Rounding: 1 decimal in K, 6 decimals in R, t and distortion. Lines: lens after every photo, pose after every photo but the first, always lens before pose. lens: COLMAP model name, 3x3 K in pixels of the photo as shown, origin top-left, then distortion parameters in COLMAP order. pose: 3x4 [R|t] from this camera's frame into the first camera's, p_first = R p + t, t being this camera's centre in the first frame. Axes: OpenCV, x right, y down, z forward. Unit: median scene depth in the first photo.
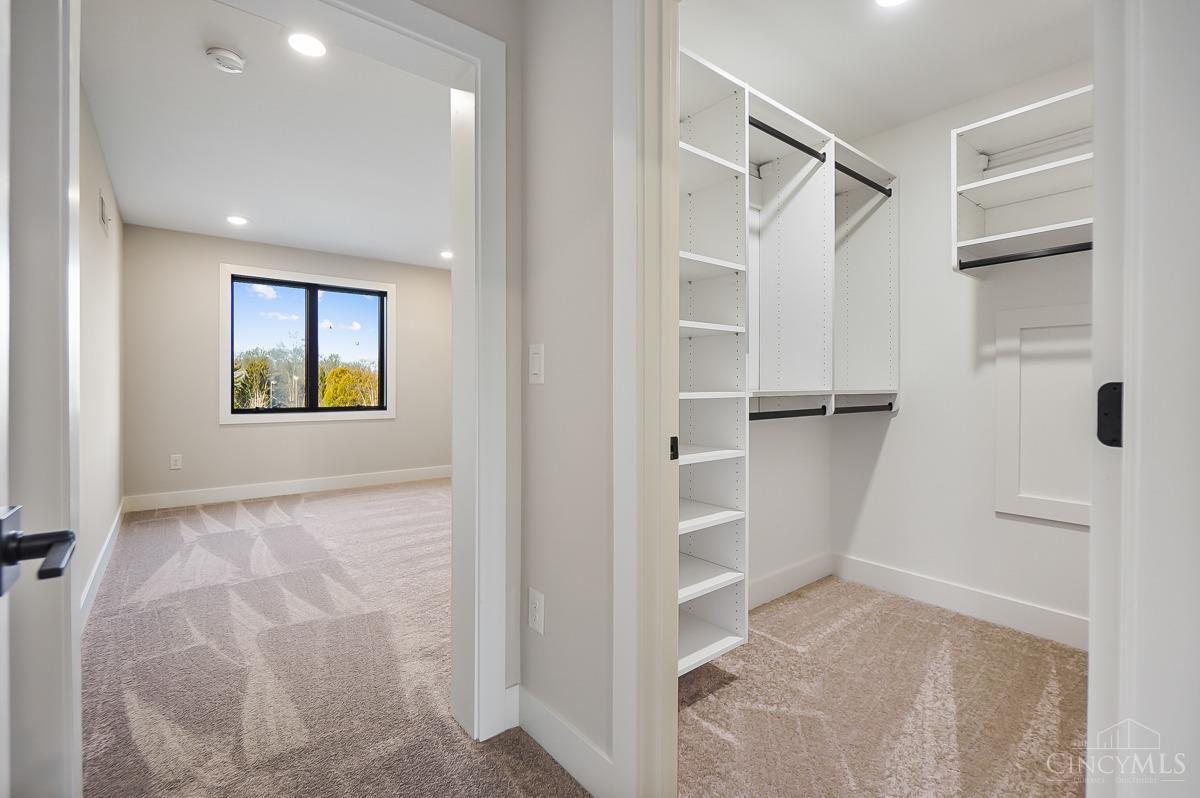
lens RADIAL K [[529.5, 0, 599.8], [0, 529.5, 392.6], [0, 0, 1]] dist [-0.001818, -0.000541]
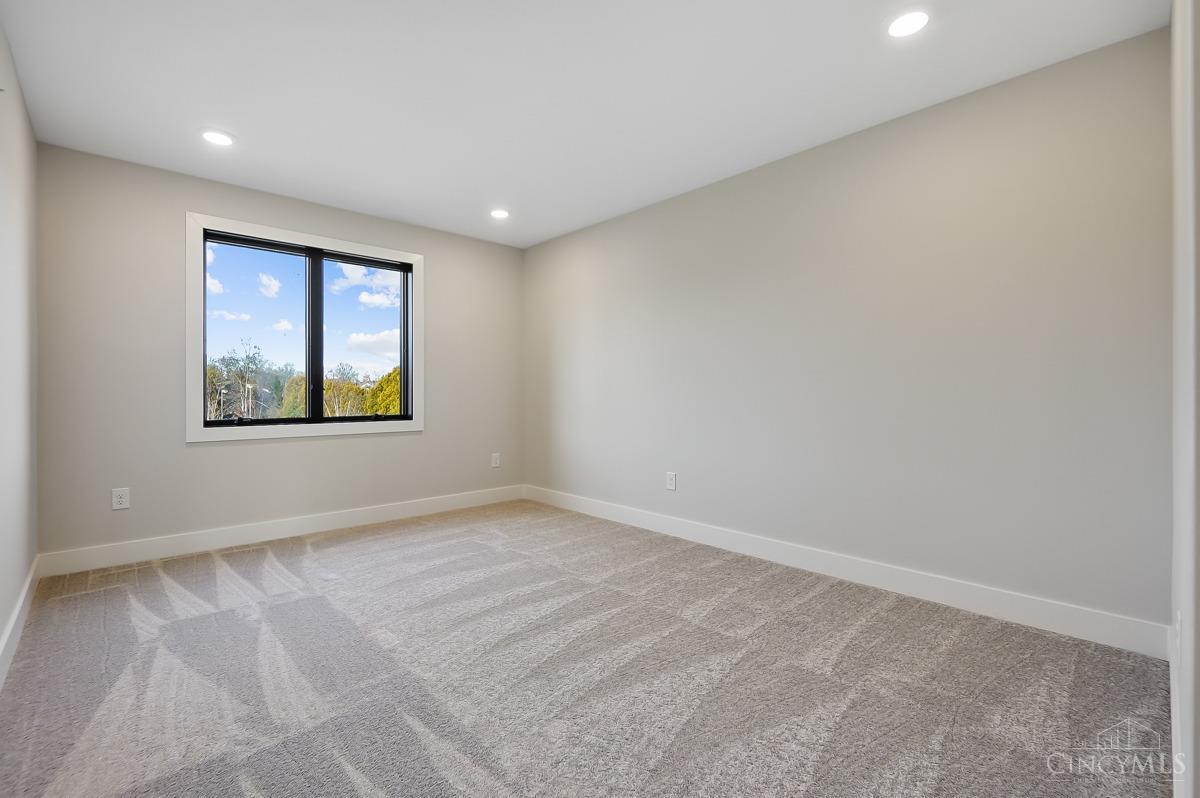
lens RADIAL K [[519.1, 0, 586.5], [0, 519.1, 396.7], [0, 0, 1]] dist [0.001846, -0.000174]
pose [[0.998050, -0.007836, 0.061927, -0.244020], [0.008252, 0.999945, -0.006464, 0.008077], [-0.061873, 0.006962, 0.998060, 0.294089]]
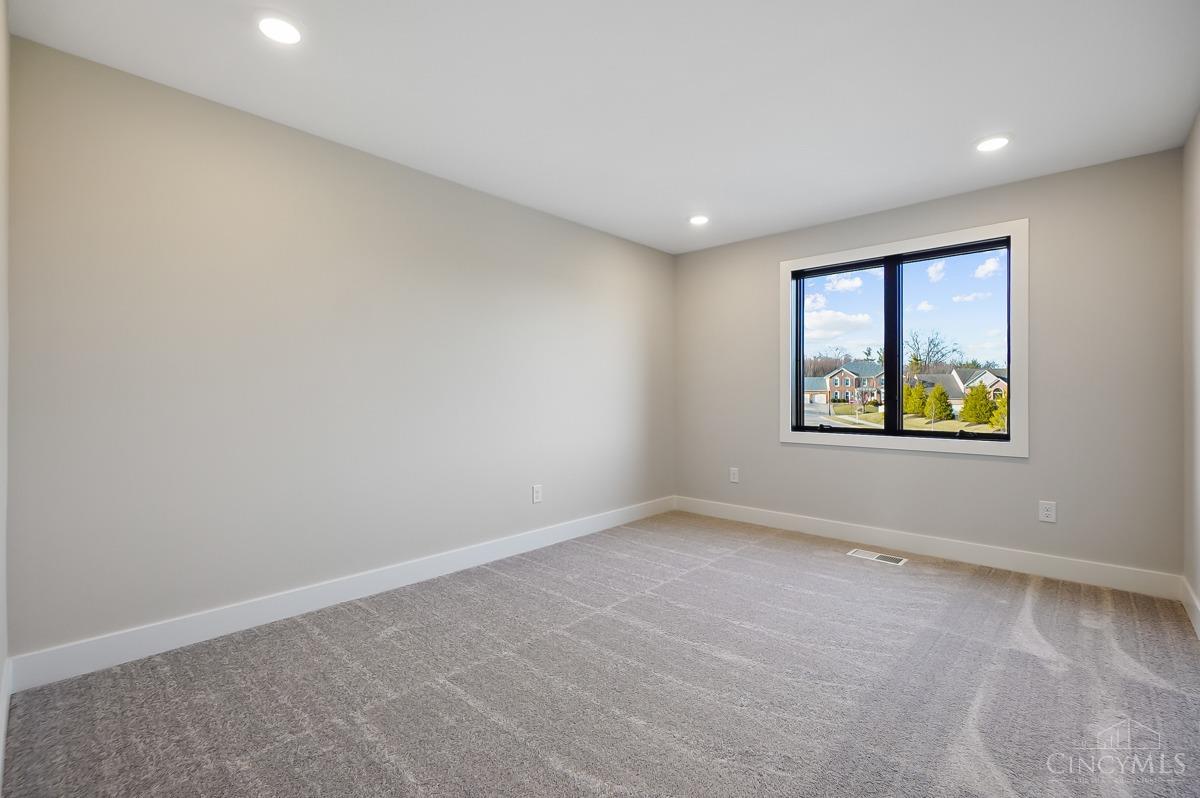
lens RADIAL K [[519.1, 0, 586.5], [0, 519.1, 396.7], [0, 0, 1]] dist [0.001846, -0.000174]
pose [[0.122638, -0.015623, -0.992329, 0.116098], [-0.023774, 0.999543, -0.018675, 0.007545], [0.992167, 0.025882, 0.122210, 0.585097]]
